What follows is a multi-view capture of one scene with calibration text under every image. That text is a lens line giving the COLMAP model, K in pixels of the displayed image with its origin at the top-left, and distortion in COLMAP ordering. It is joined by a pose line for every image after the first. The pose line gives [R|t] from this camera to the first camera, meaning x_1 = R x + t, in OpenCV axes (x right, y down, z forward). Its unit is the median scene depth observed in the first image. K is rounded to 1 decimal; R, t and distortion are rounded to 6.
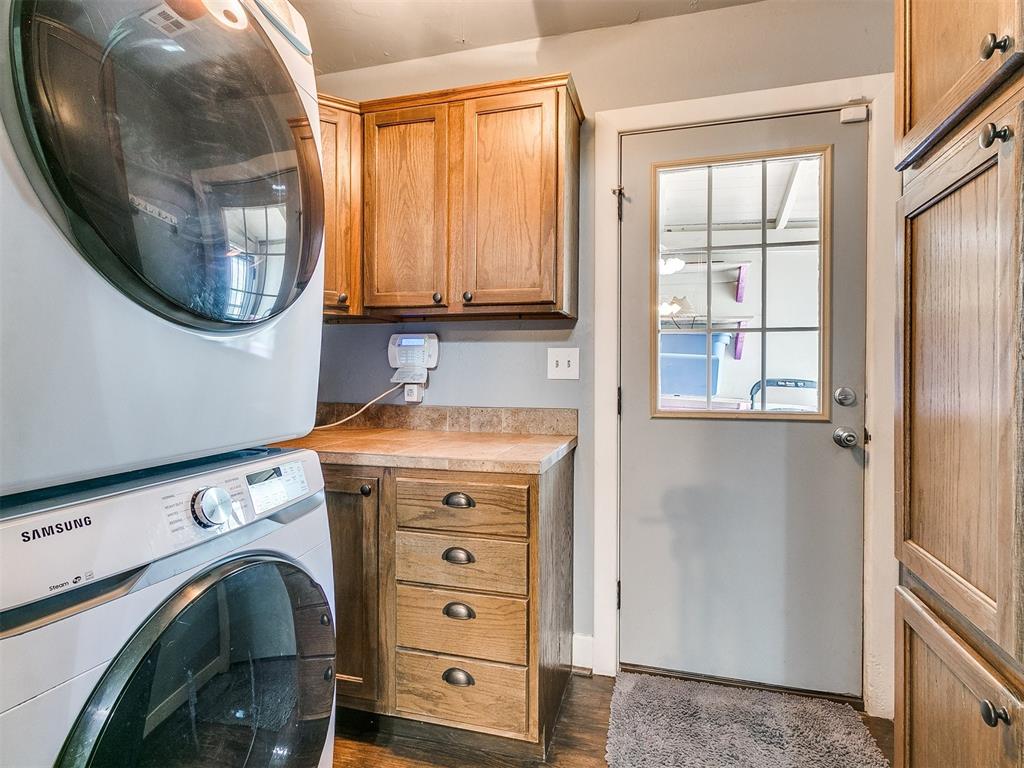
lens RADIAL K [[531.5, 0, 503.5], [0, 531.5, 377.5], [0, 0, 1]] dist [0.007120, -0.003619]
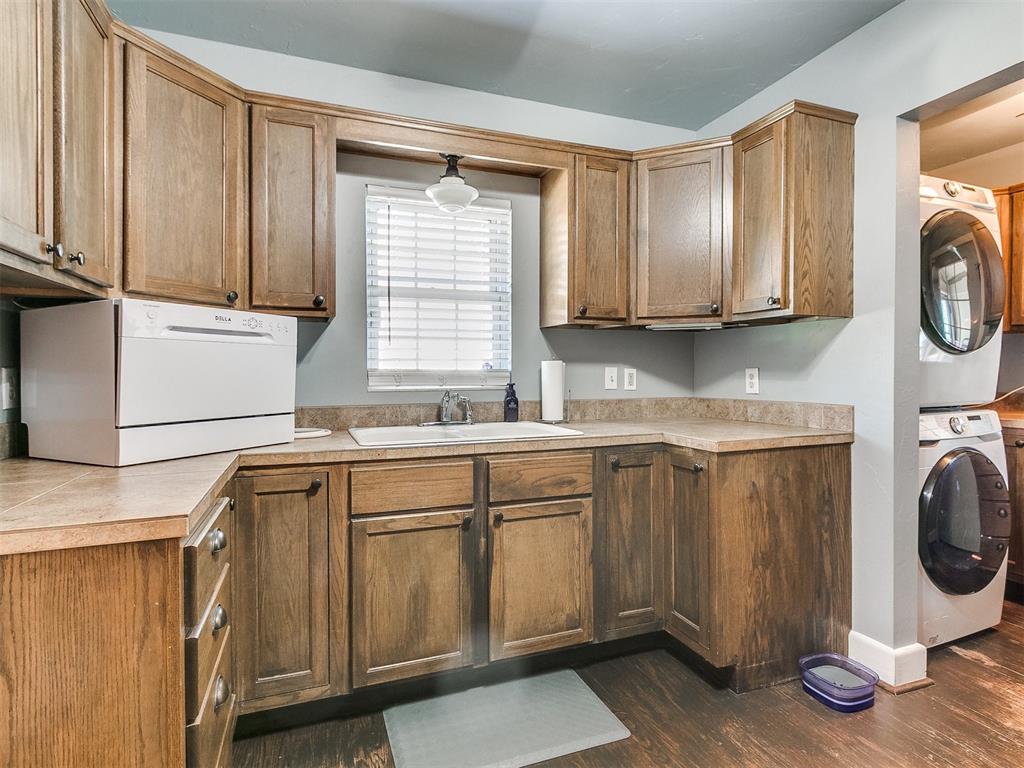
lens RADIAL K [[531.5, 0, 516.6], [0, 531.5, 374.5], [0, 0, 1]] dist [0.007120, -0.003619]
pose [[0.609146, 0.006021, -0.793035, 0.116474], [-0.003650, 0.999982, 0.004789, 0.002834], [0.793049, -0.000023, 0.609157, -1.536078]]
